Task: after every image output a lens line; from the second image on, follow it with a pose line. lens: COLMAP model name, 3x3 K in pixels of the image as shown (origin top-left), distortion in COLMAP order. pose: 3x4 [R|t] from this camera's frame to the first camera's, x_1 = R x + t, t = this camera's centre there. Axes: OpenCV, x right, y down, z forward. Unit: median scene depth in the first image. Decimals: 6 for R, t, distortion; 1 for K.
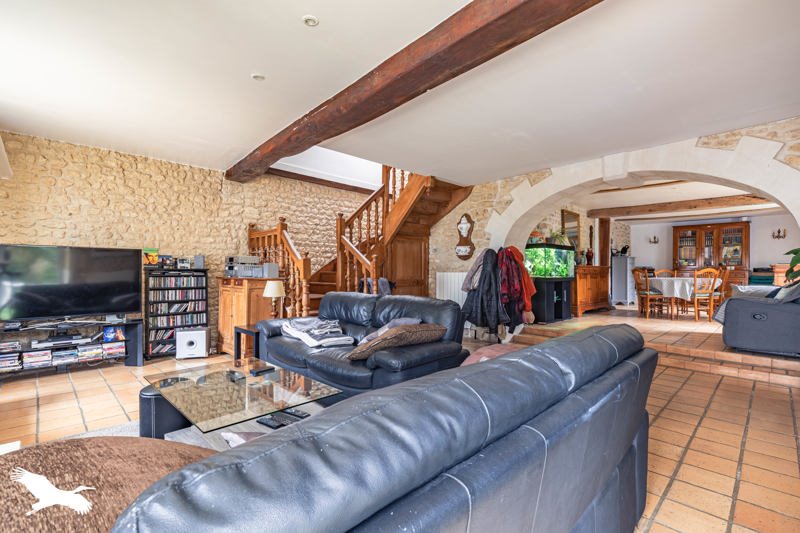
lens RADIAL K [[366.6, 0, 403.6], [0, 366.6, 269.0], [0, 0, 1]] dist [0.001242, 0.000254]
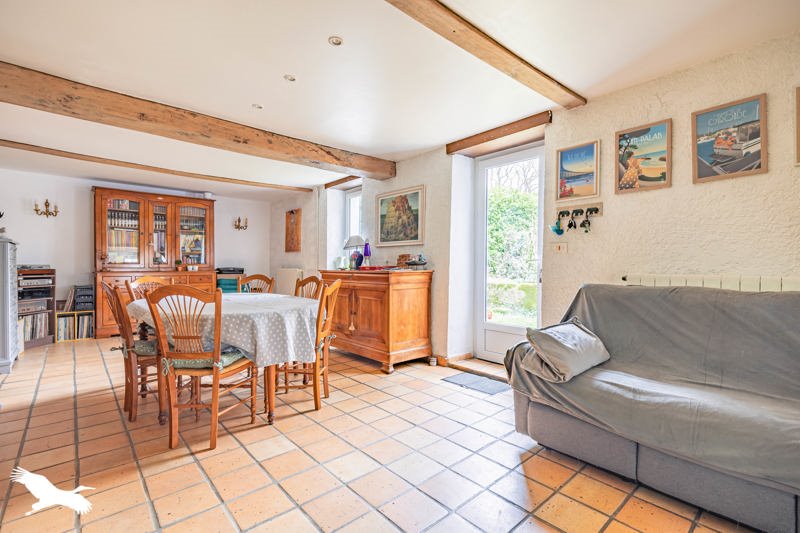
lens RADIAL K [[366.6, 0, 401.9], [0, 366.6, 267.8], [0, 0, 1]] dist [0.001242, 0.000254]
pose [[0.045000, -0.008170, 0.998954, 0.267542], [-0.012056, 0.999889, 0.008721, -0.013662], [-0.998914, -0.012436, 0.044897, 0.609211]]
